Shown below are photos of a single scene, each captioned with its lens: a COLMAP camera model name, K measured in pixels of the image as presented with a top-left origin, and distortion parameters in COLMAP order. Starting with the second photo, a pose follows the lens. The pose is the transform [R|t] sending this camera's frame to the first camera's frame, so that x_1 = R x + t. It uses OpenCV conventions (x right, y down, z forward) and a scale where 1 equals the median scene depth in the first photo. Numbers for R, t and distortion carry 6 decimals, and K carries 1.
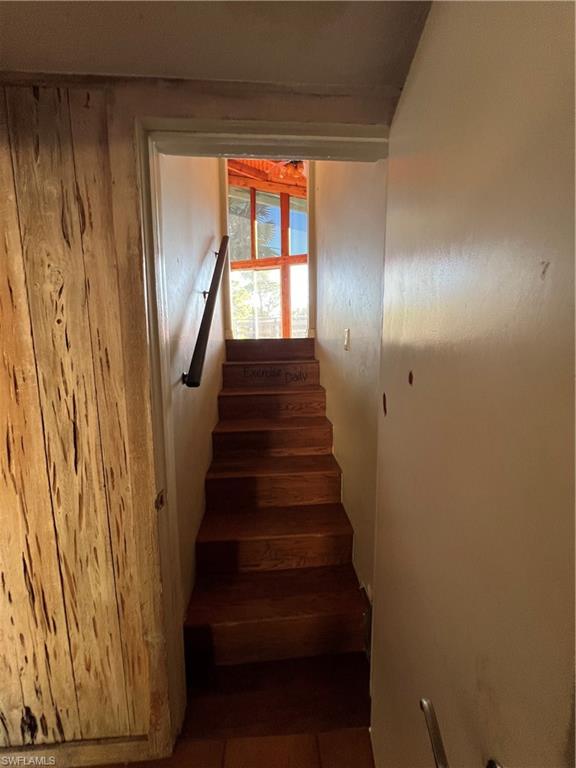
lens RADIAL K [[309.3, 0, 290.6], [0, 309.3, 381.0], [0, 0, 1]] dist [0.000501, 0.000077]
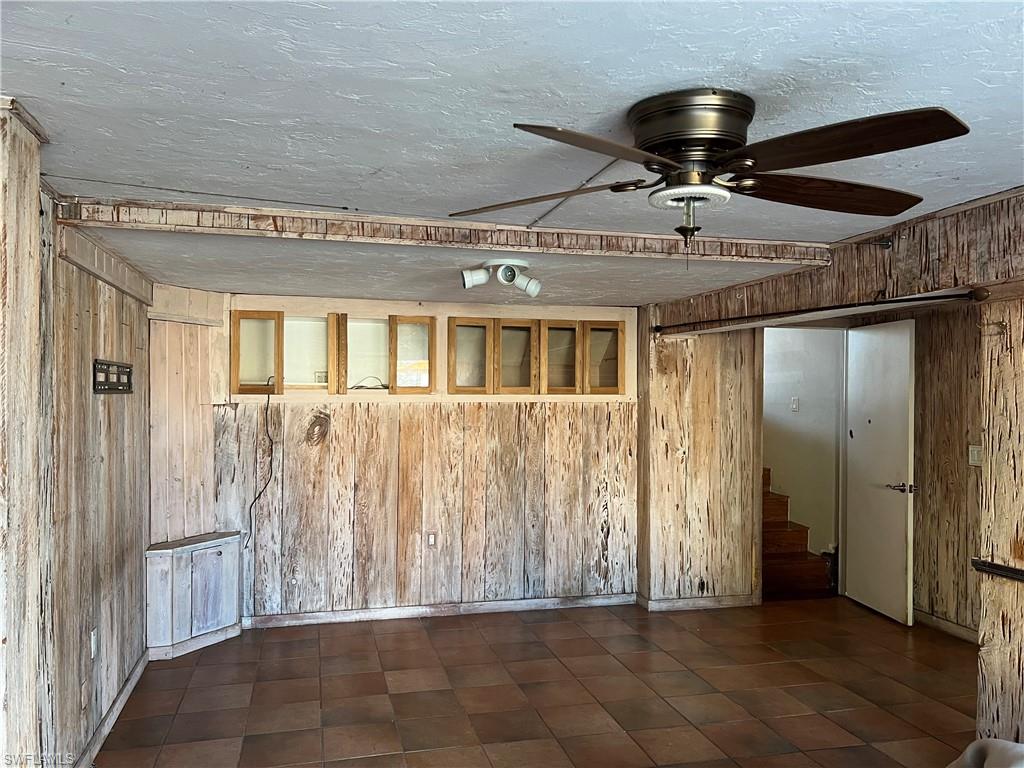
lens RADIAL K [[772.1, 0, 512.0], [0, 772.1, 384.0], [0, 0, 1]] dist [0.070730, -0.083053]
pose [[0.983589, 0.021075, 0.179187, -3.320709], [0.002664, 0.991350, -0.131221, 0.462485], [-0.180402, 0.129545, 0.975025, -4.426949]]
